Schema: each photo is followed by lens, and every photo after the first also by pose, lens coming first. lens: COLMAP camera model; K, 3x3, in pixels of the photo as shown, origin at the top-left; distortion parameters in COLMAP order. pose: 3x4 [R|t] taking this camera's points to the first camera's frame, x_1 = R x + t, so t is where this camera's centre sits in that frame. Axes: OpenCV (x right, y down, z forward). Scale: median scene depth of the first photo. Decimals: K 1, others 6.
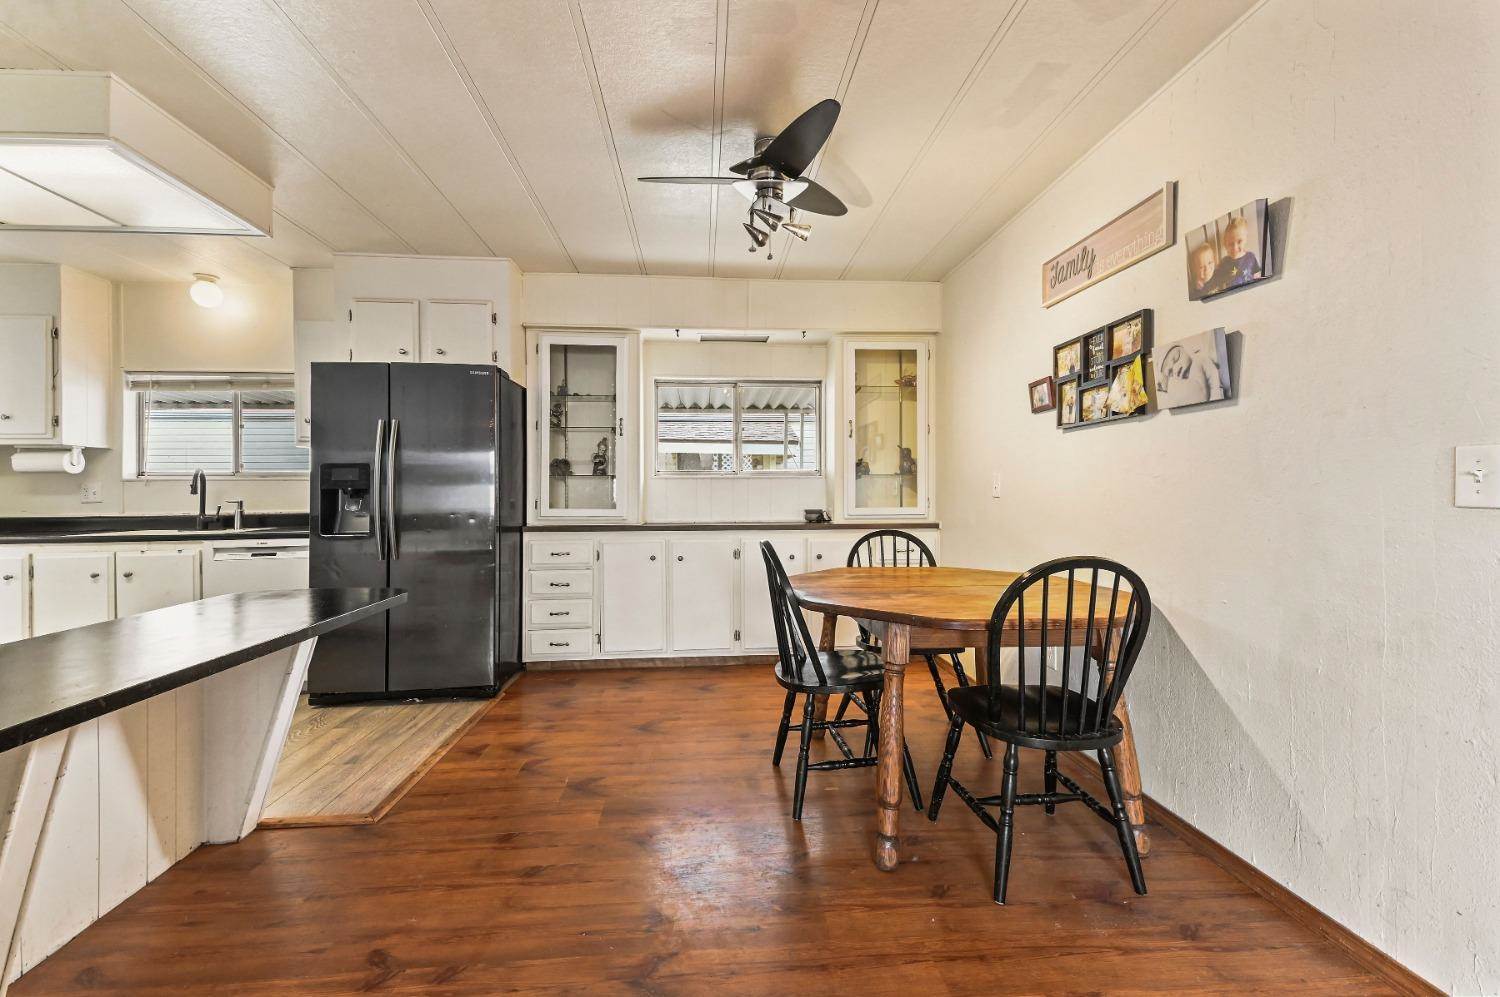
lens RADIAL K [[658.3, 0, 745.8], [0, 658.3, 496.1], [0, 0, 1]] dist [0.069262, -0.029412]
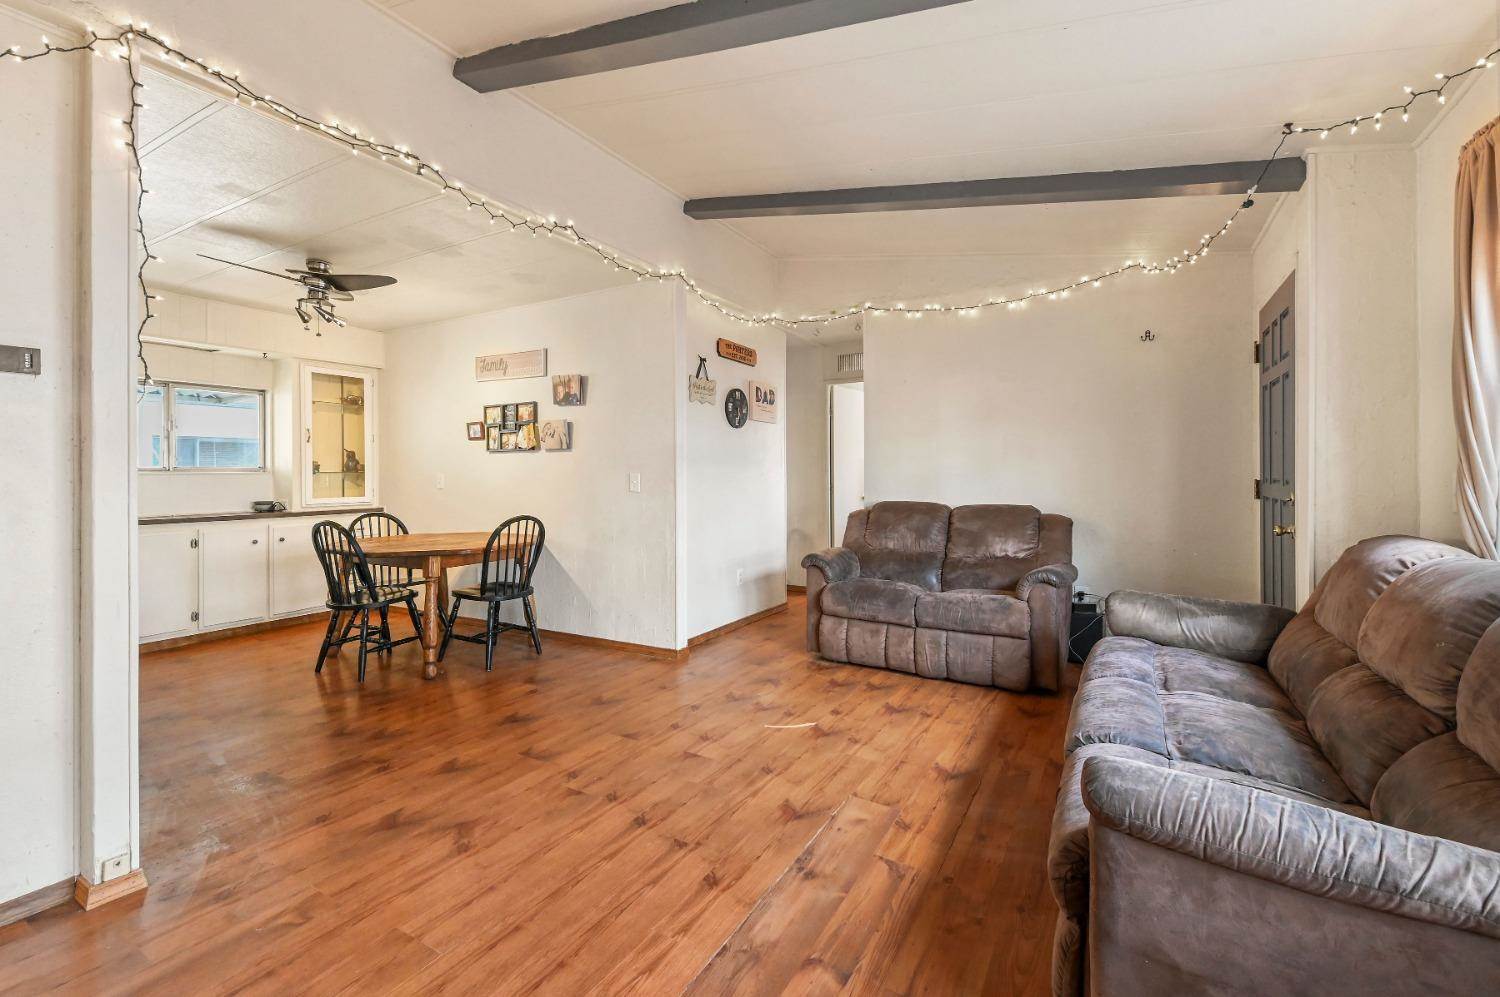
lens RADIAL K [[629.4, 0, 756.7], [0, 629.4, 480.7], [0, 0, 1]] dist [0.002469, -0.000065]
pose [[0.570488, -0.007218, 0.821274, -0.527052], [0.007339, 0.999966, 0.003690, -0.022217], [-0.821273, 0.003922, 0.570522, -0.585496]]
